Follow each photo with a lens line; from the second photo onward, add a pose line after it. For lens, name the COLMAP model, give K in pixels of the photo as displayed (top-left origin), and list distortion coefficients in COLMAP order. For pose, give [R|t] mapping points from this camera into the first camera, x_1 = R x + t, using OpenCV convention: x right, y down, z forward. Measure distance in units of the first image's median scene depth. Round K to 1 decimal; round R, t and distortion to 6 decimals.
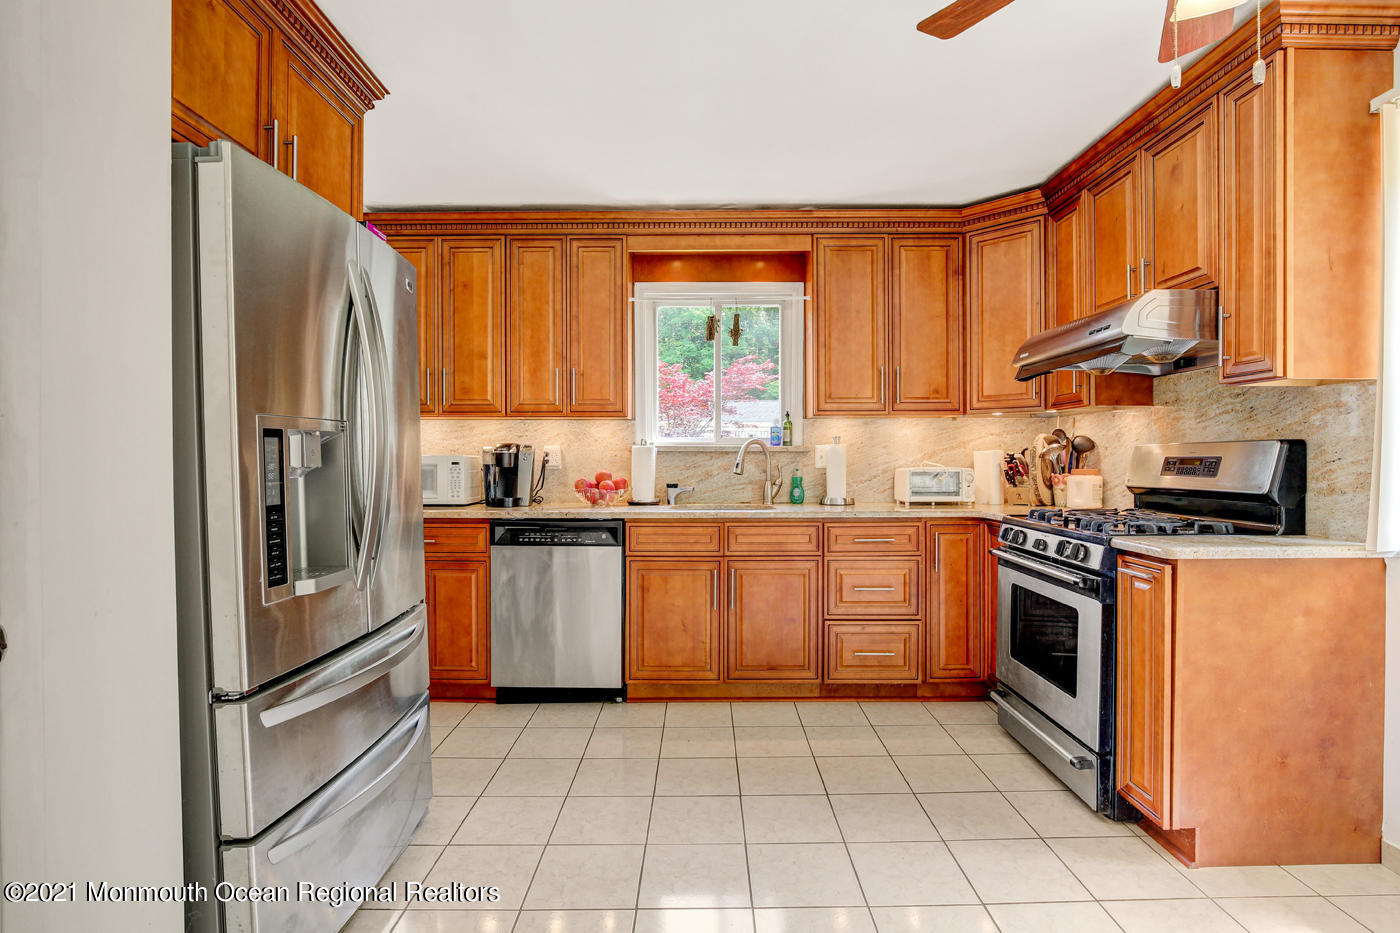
lens RADIAL K [[707.6, 0, 702.9], [0, 707.6, 462.8], [0, 0, 1]] dist [0.000224, -0.000055]
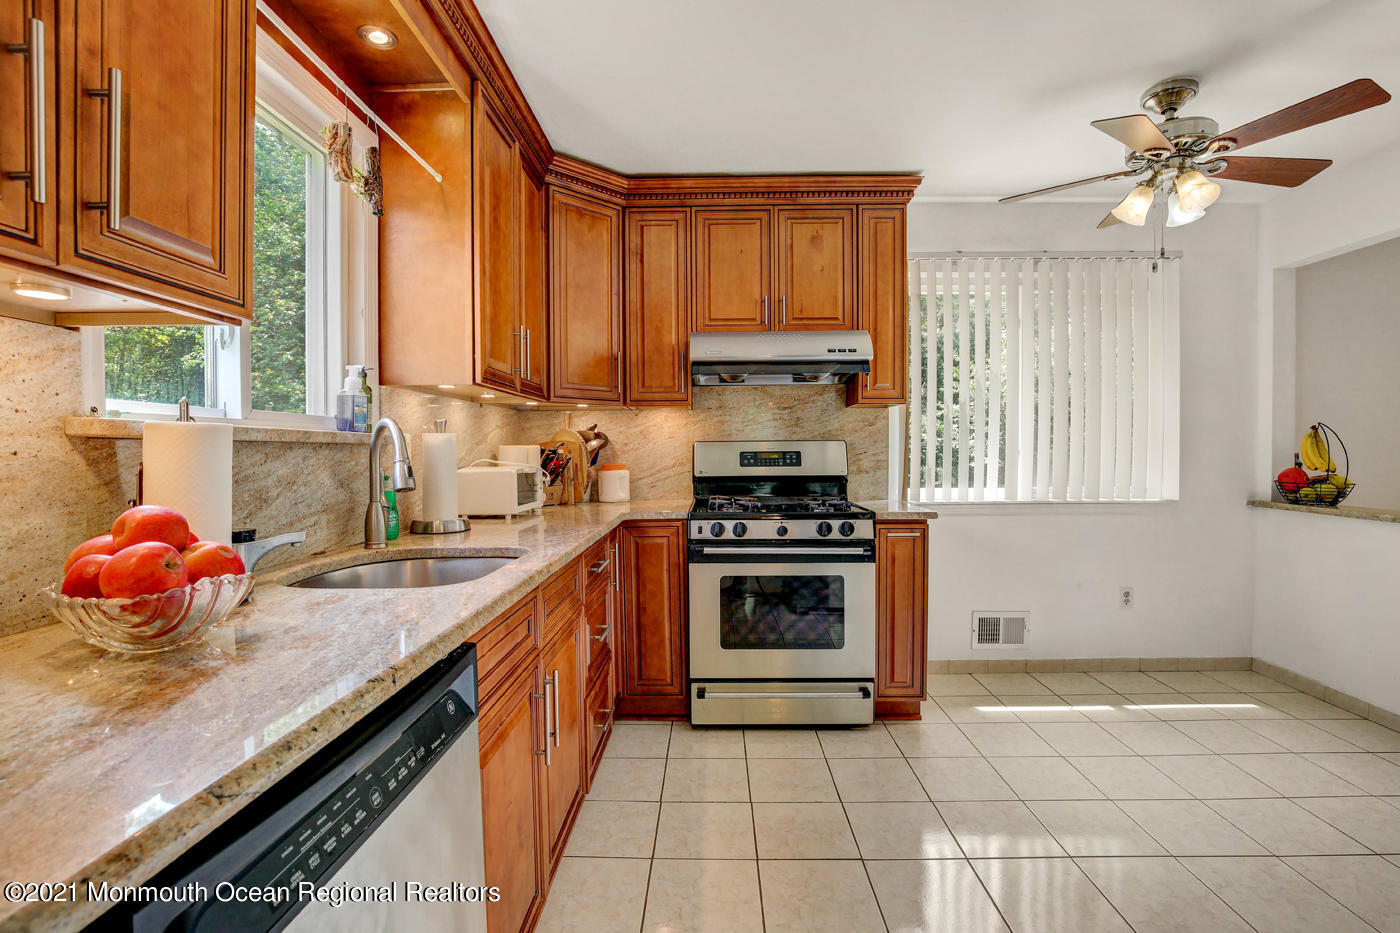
lens RADIAL K [[647.6, 0, 703.2], [0, 647.6, 463.5], [0, 0, 1]] dist [-0.025320, 0.001132]
pose [[0.011125, -0.019479, 0.999748, -0.407473], [0.012771, 0.999731, 0.019337, -0.008610], [-0.999857, 0.012553, 0.011371, 0.850506]]
